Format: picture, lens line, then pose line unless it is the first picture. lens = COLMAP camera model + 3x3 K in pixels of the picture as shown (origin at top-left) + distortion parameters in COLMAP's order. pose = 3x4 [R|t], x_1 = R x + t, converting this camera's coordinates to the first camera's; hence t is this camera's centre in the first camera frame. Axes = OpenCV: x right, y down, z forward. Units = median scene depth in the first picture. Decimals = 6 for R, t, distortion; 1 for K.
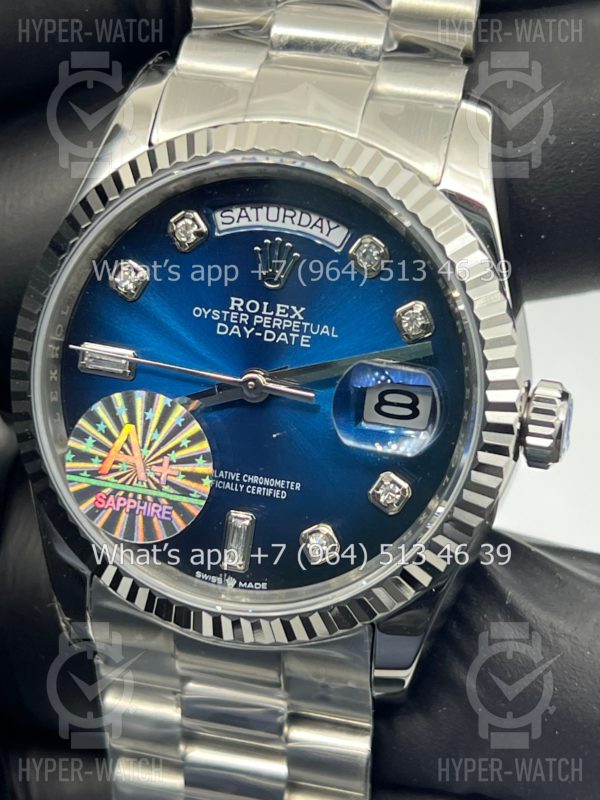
lens RADIAL K [[1822.9, 0, 301.5], [0, 1822.9, 394.2], [0, 0, 1]] dist [0.195937, 0.000000]
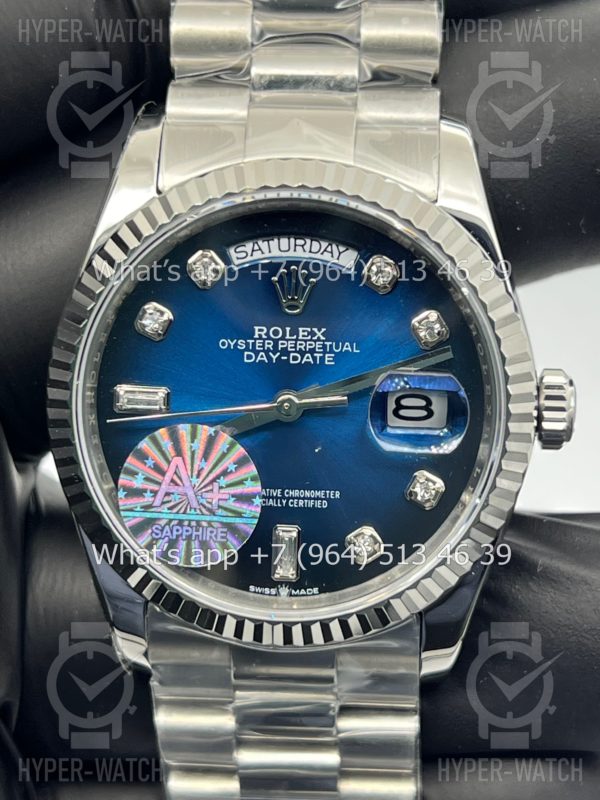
lens RADIAL K [[1822.9, 0, 294.4], [0, 1822.9, 407.2], [0, 0, 1]] dist [0.195937, 0.000000]
pose [[0.982259, -0.121847, 0.142546, -0.173102], [0.120376, 0.992548, 0.018936, -0.023739], [-0.143791, -0.001441, 0.989607, -0.057405]]
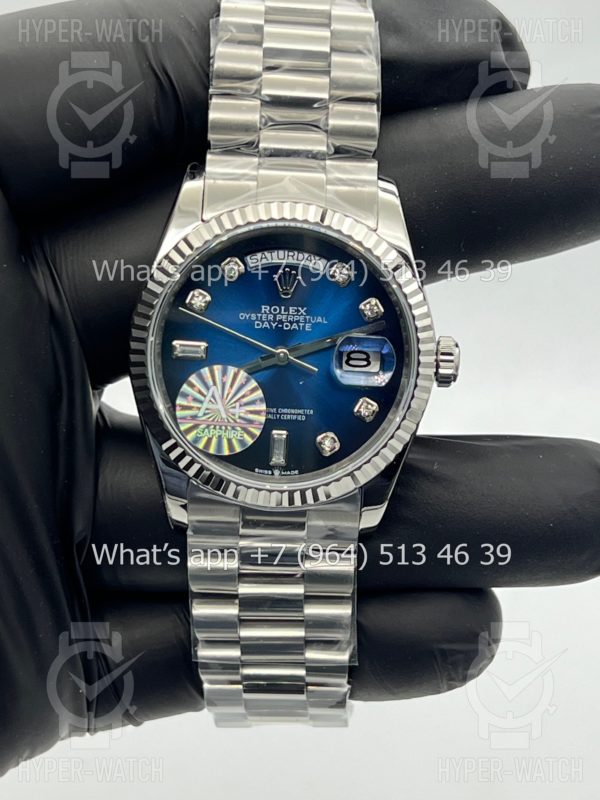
lens RADIAL K [[1822.9, 0, 300.1], [0, 1822.9, 403.6], [0, 0, 1]] dist [0.195937, 0.000000]
pose [[0.969619, -0.104277, 0.221281, -0.389937], [0.102858, 0.994534, 0.017962, 0.010779], [-0.221945, 0.005345, 0.975045, -0.666652]]
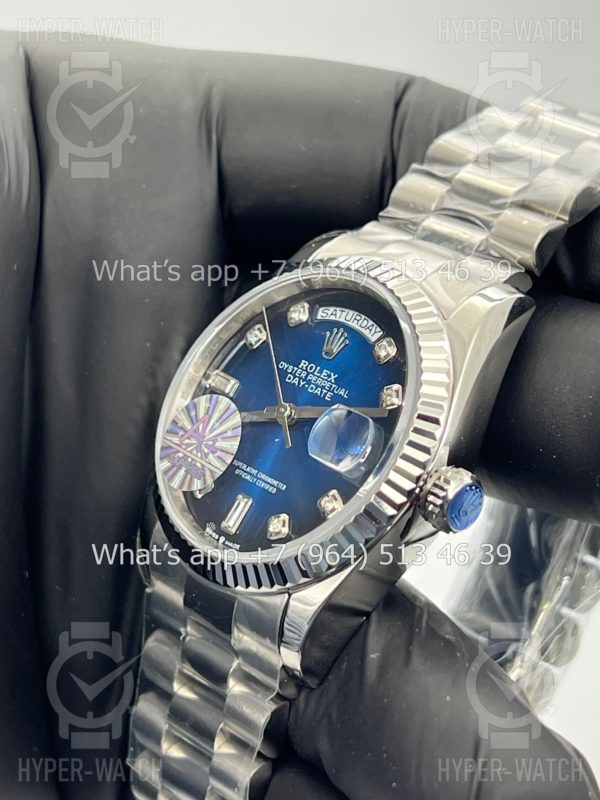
lens RADIAL K [[1822.9, 0, 303.7], [0, 1822.9, 395.2], [0, 0, 1]] dist [0.195937, 0.000000]
pose [[0.818714, 0.261872, -0.511009, 0.713386], [-0.422290, 0.877623, -0.226825, 0.301593], [0.389075, 0.401498, 0.829108, -0.195450]]
